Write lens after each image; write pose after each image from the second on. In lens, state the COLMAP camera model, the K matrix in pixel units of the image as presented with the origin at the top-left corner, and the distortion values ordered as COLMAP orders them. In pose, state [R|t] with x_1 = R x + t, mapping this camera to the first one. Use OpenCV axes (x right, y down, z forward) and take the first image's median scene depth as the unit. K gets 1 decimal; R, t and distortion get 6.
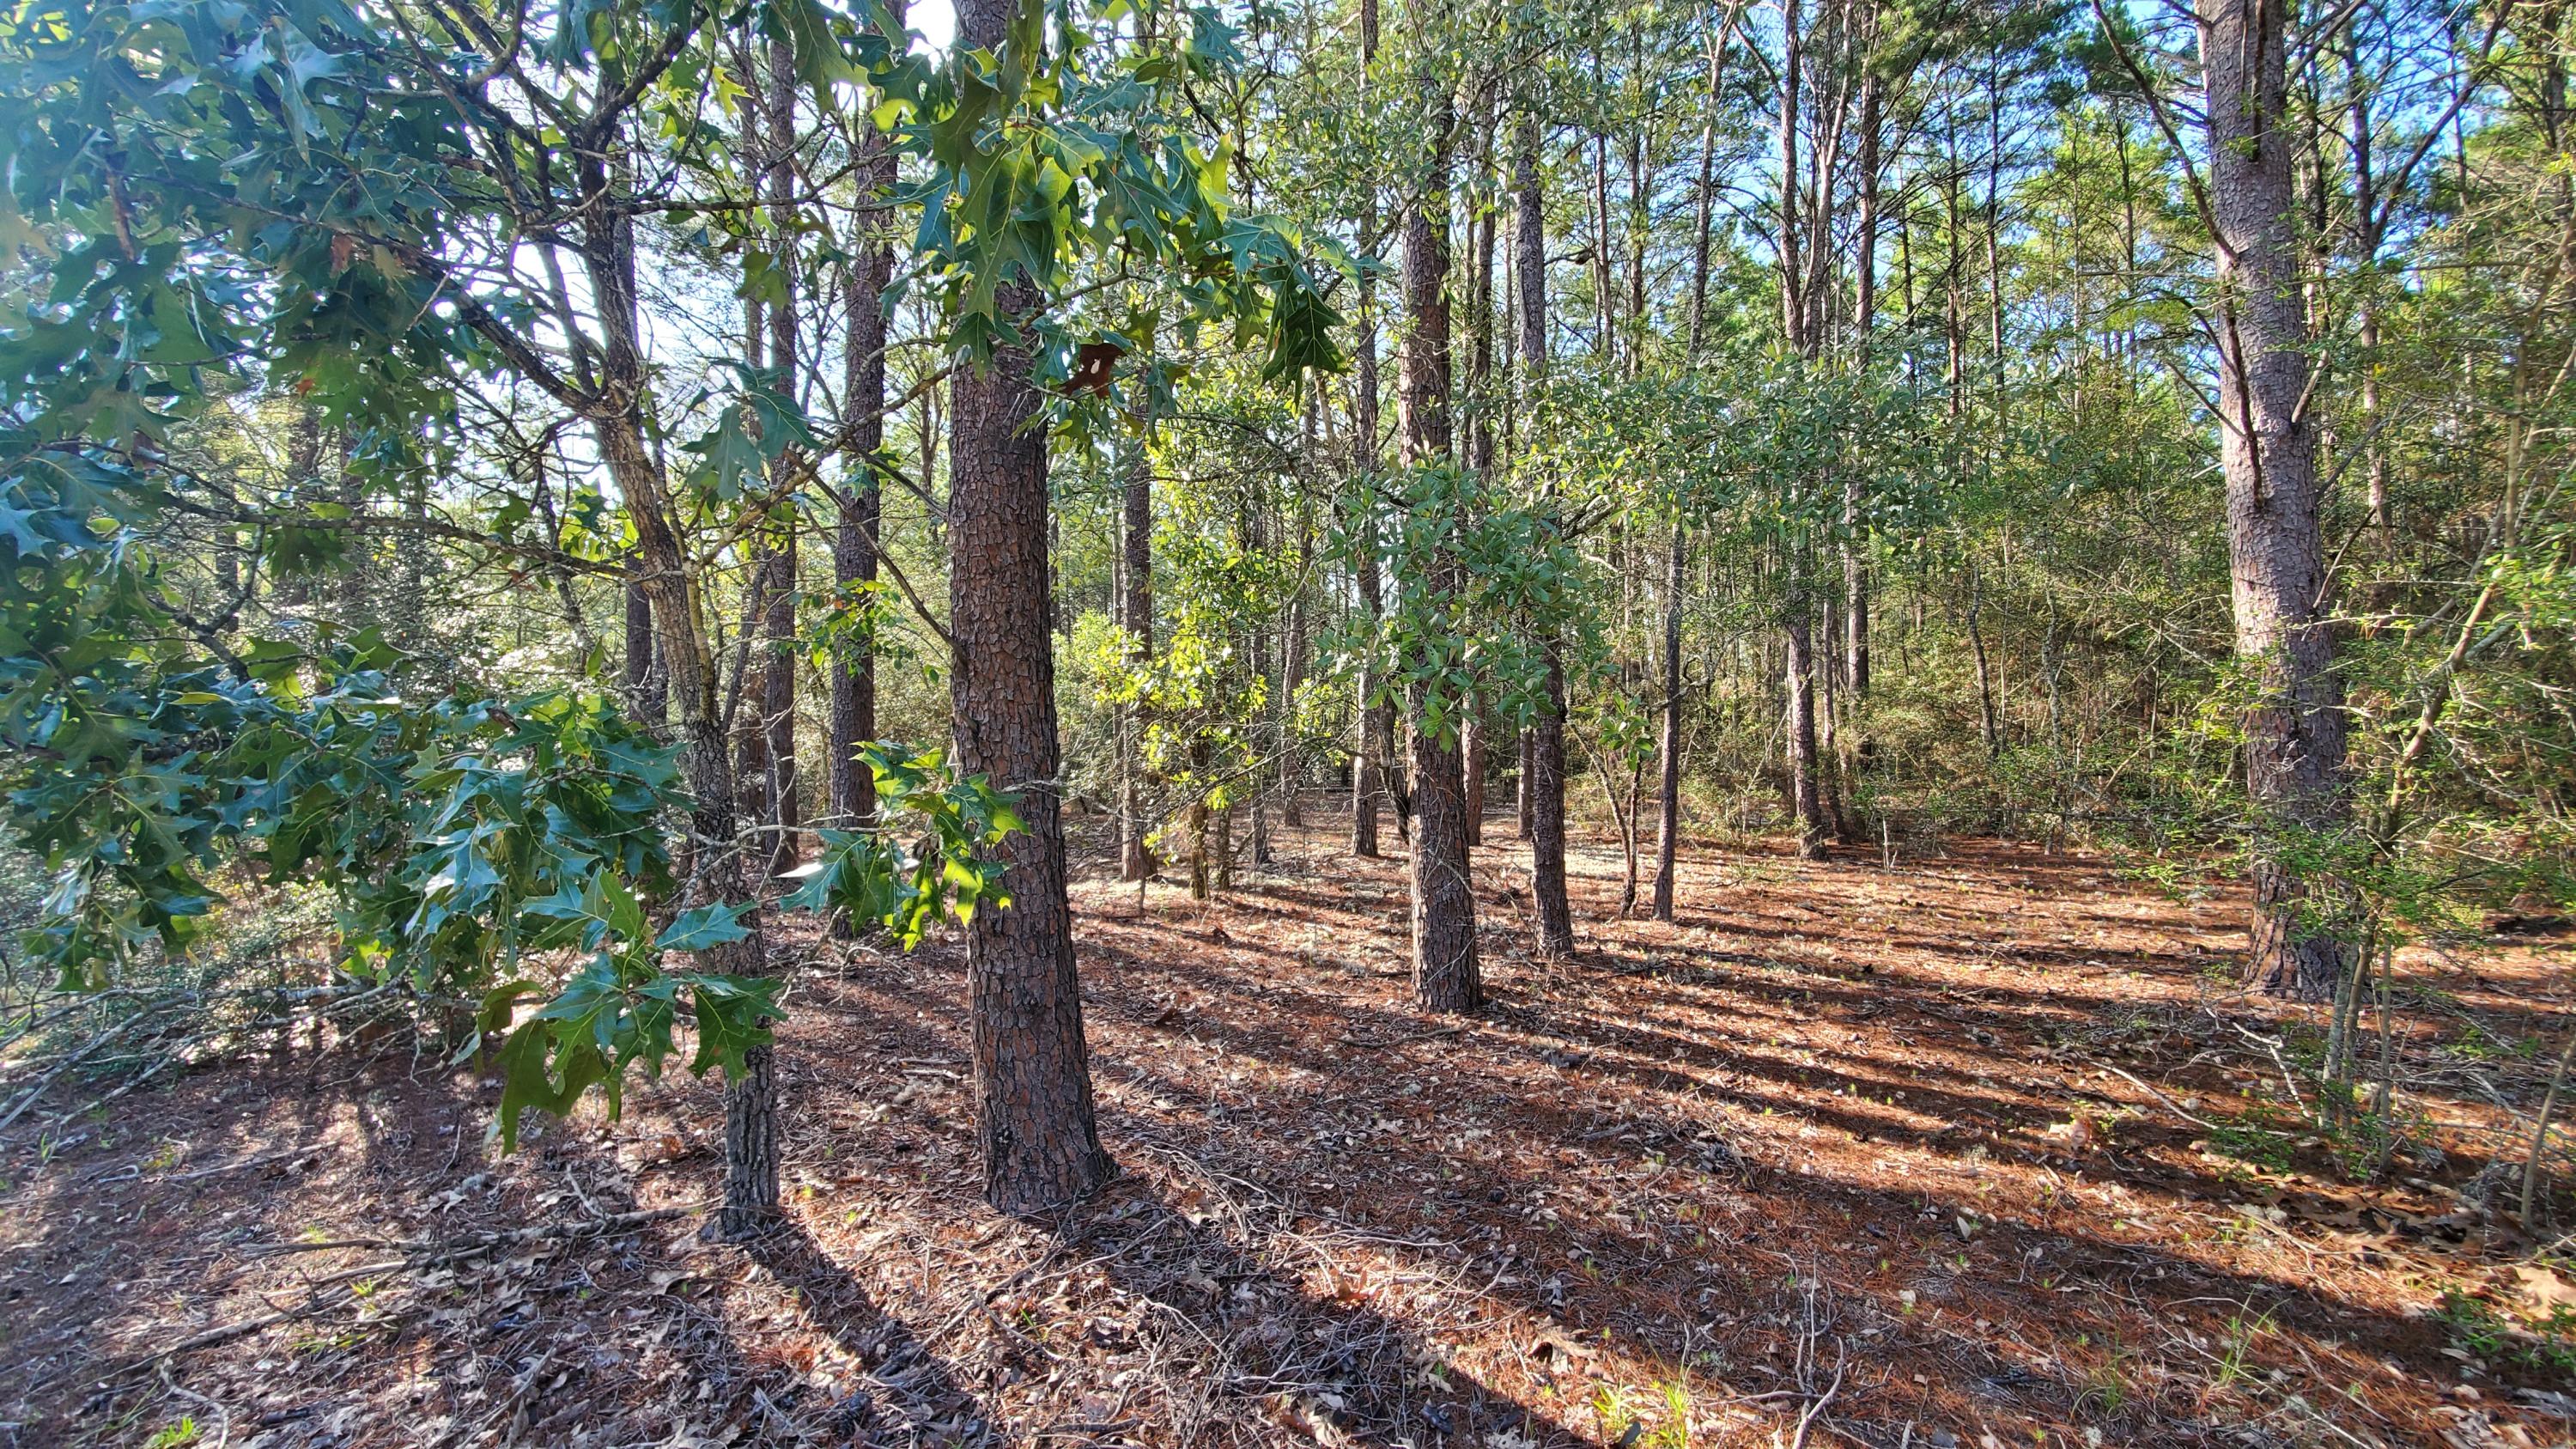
lens RADIAL K [[1014.2, 0, 1291.8], [0, 1014.2, 714.0], [0, 0, 1]] dist [0.001317, -0.000626]
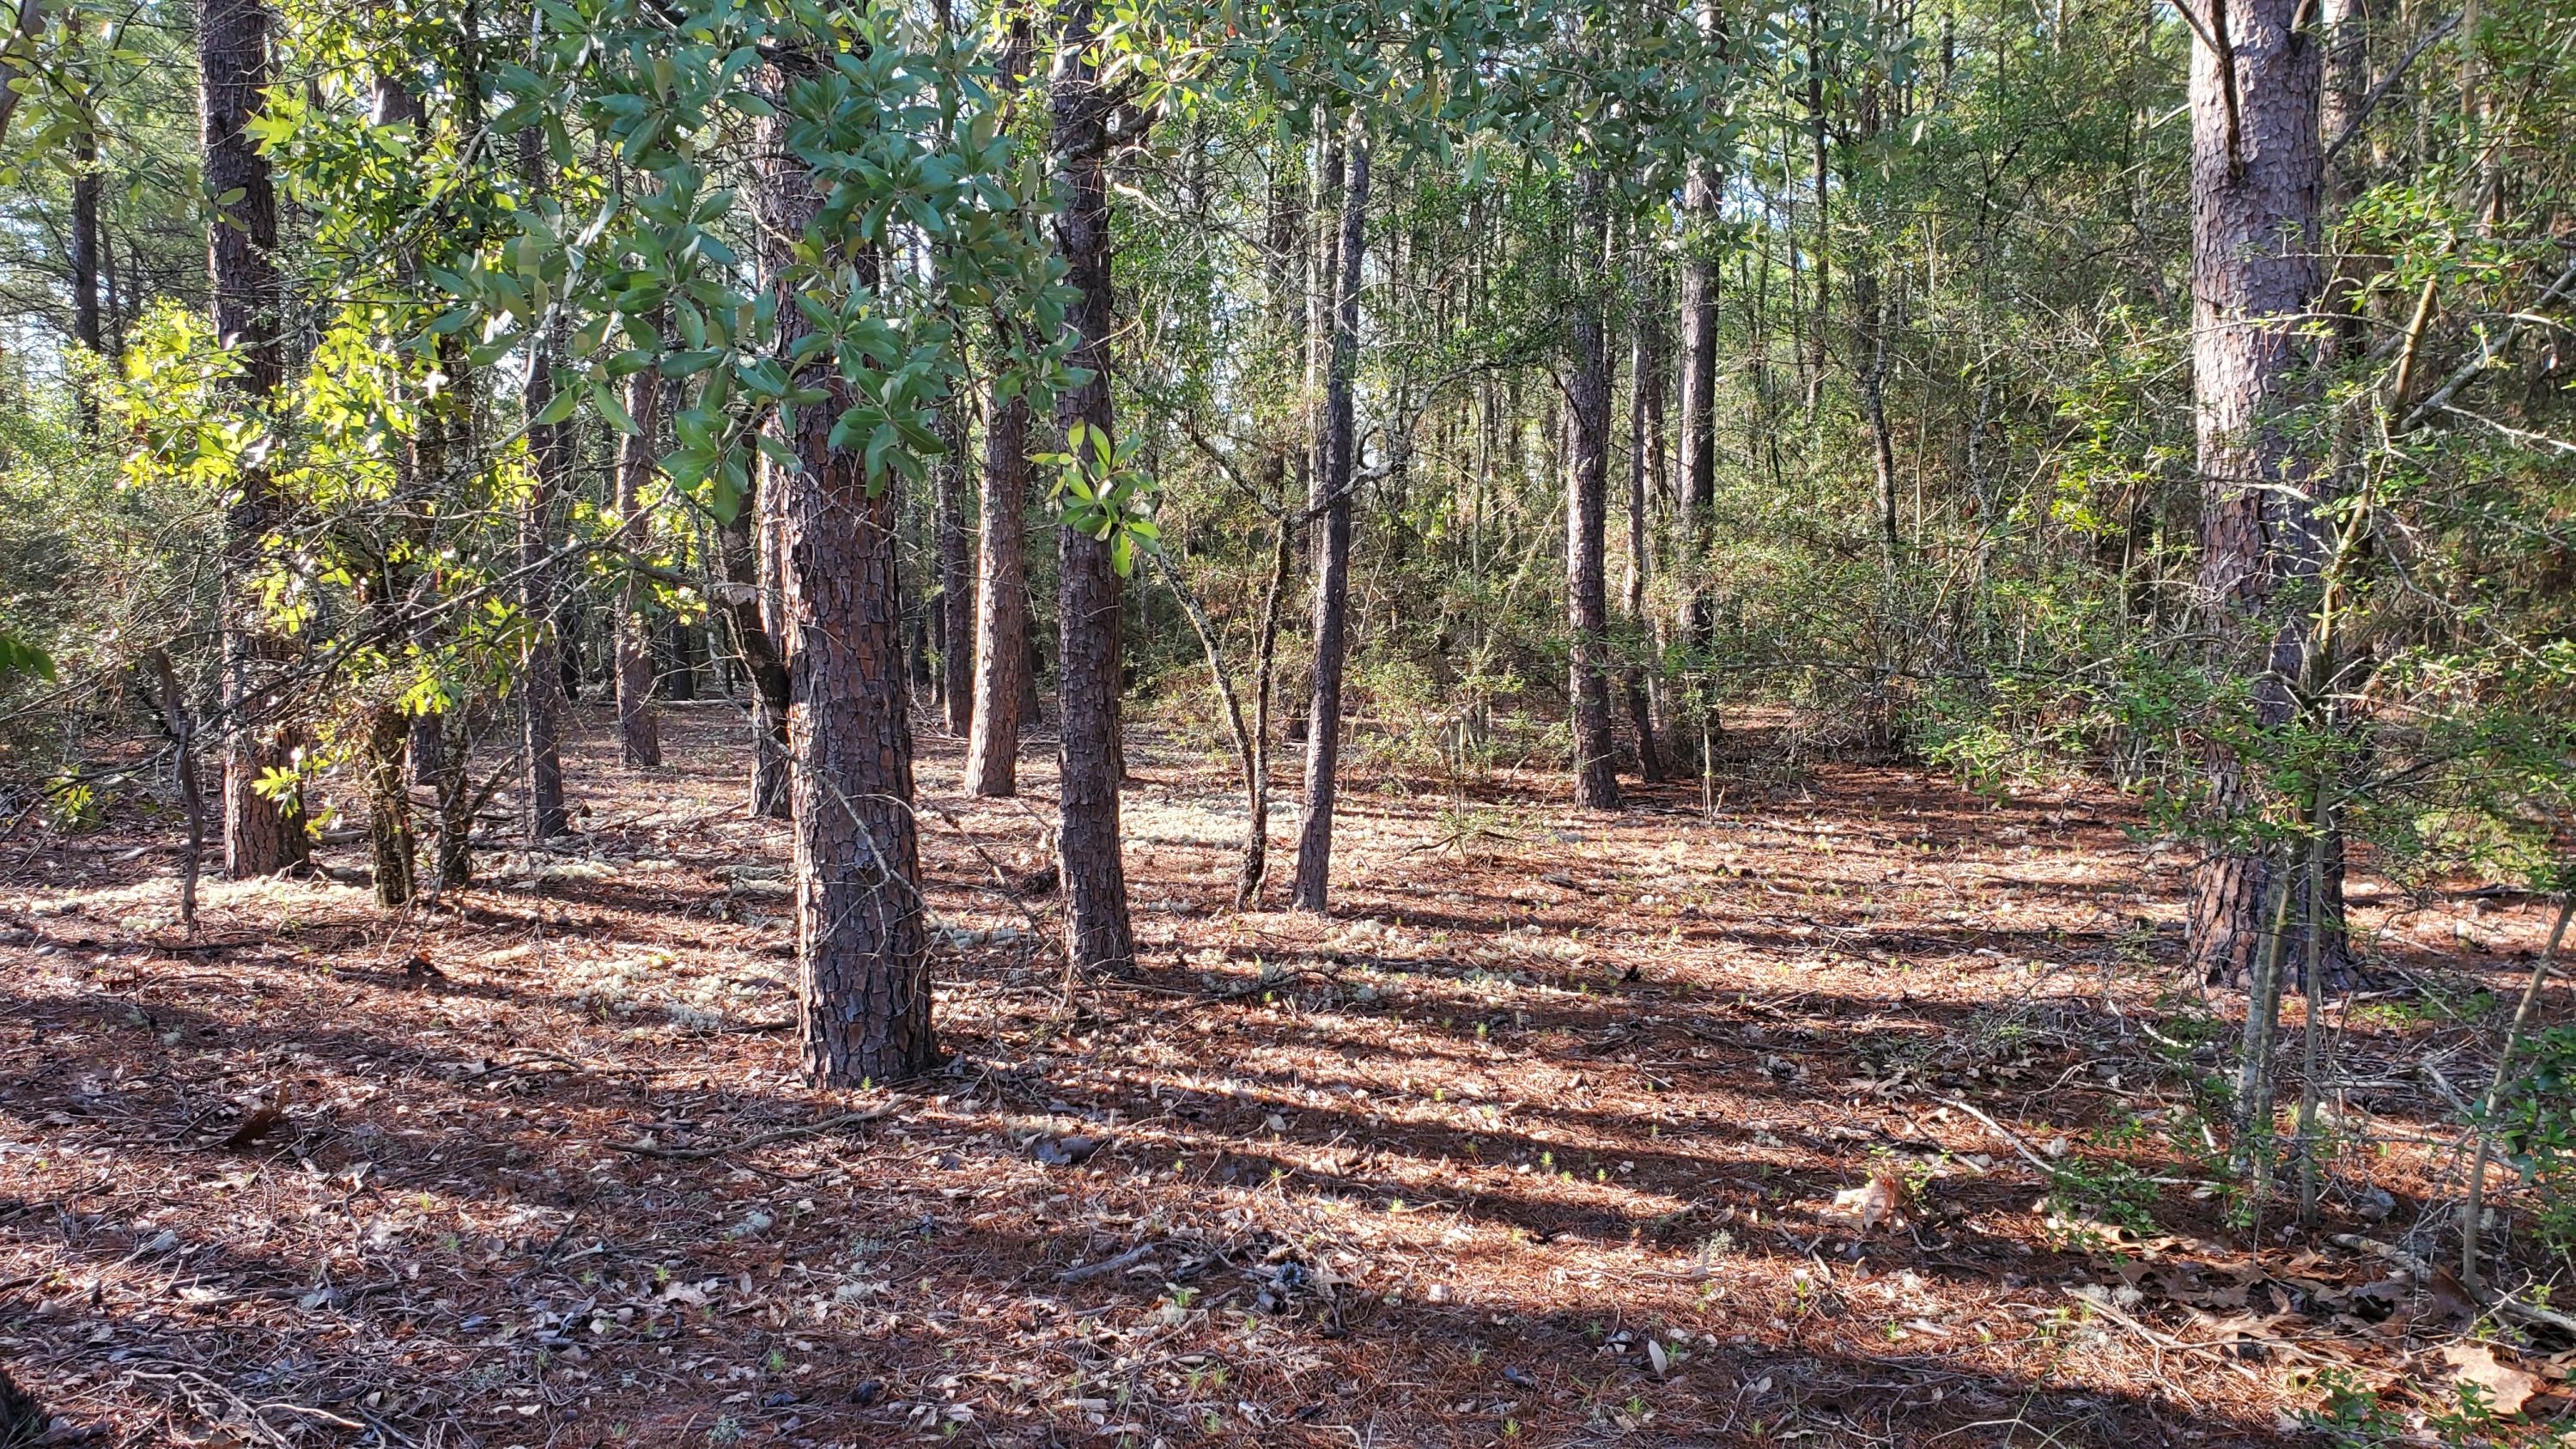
lens RADIAL K [[1976.1, 0, 1292.1], [0, 1976.1, 730.1], [0, 0, 1]] dist [0.049665, -0.036693]
pose [[0.965577, -0.007474, 0.260008, 0.107498], [-0.010297, 0.997705, 0.066920, 0.047343], [-0.259912, -0.067294, 0.963285, -0.011807]]
